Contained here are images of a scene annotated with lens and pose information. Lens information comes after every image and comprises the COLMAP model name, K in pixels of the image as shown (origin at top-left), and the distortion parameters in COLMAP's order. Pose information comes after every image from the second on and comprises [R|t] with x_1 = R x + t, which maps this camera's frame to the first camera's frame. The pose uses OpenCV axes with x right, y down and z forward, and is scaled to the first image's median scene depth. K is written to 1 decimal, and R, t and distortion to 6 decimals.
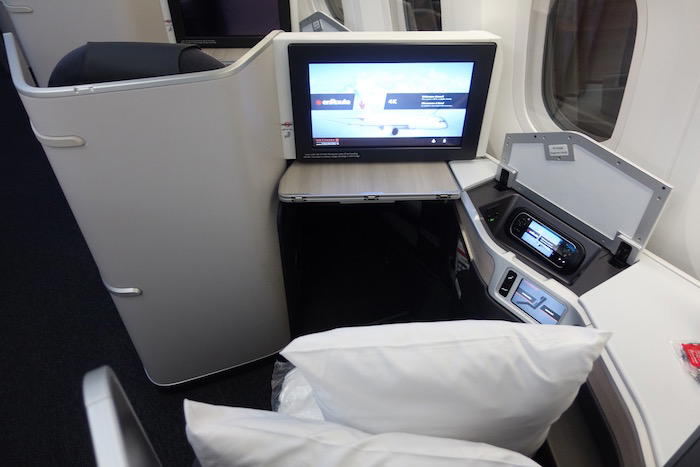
lens RADIAL K [[477.1, 0, 348.8], [0, 477.1, 230.6], [0, 0, 1]] dist [-0.003890, -0.000699]
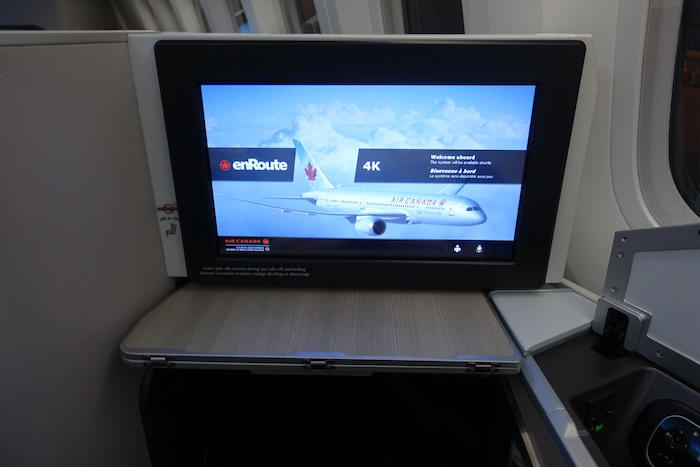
lens RADIAL K [[477.1, 0, 348.8], [0, 477.1, 230.6], [0, 0, 1]] dist [-0.003890, -0.000699]
pose [[0.997888, 0.022266, -0.061023, 0.098652], [-0.038714, 0.958209, -0.283438, -0.062644], [0.052162, 0.285202, 0.957047, 0.533081]]
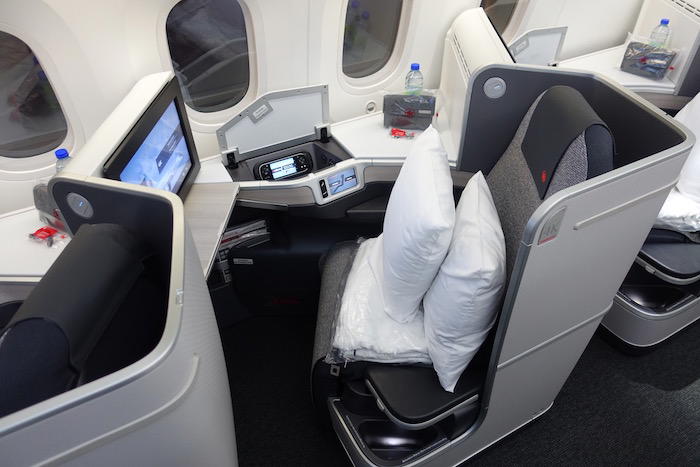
lens RADIAL K [[477.1, 0, 348.8], [0, 477.1, 230.6], [0, 0, 1]] dist [-0.003890, -0.000699]
pose [[0.066005, -0.654474, 0.753198, -0.761021], [0.641016, 0.606291, 0.470648, -0.402951], [-0.764684, 0.451746, 0.459547, 0.258139]]
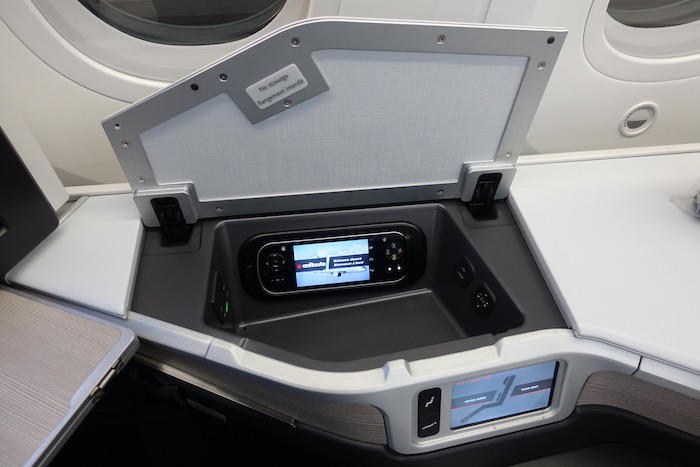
lens RADIAL K [[477.1, 0, 348.8], [0, 477.1, 230.6], [0, 0, 1]] dist [-0.003890, -0.000699]
pose [[0.410634, -0.681236, 0.606050, 0.136330], [0.558167, 0.713391, 0.423702, -0.190074], [-0.720992, 0.164290, 0.673186, 0.633508]]
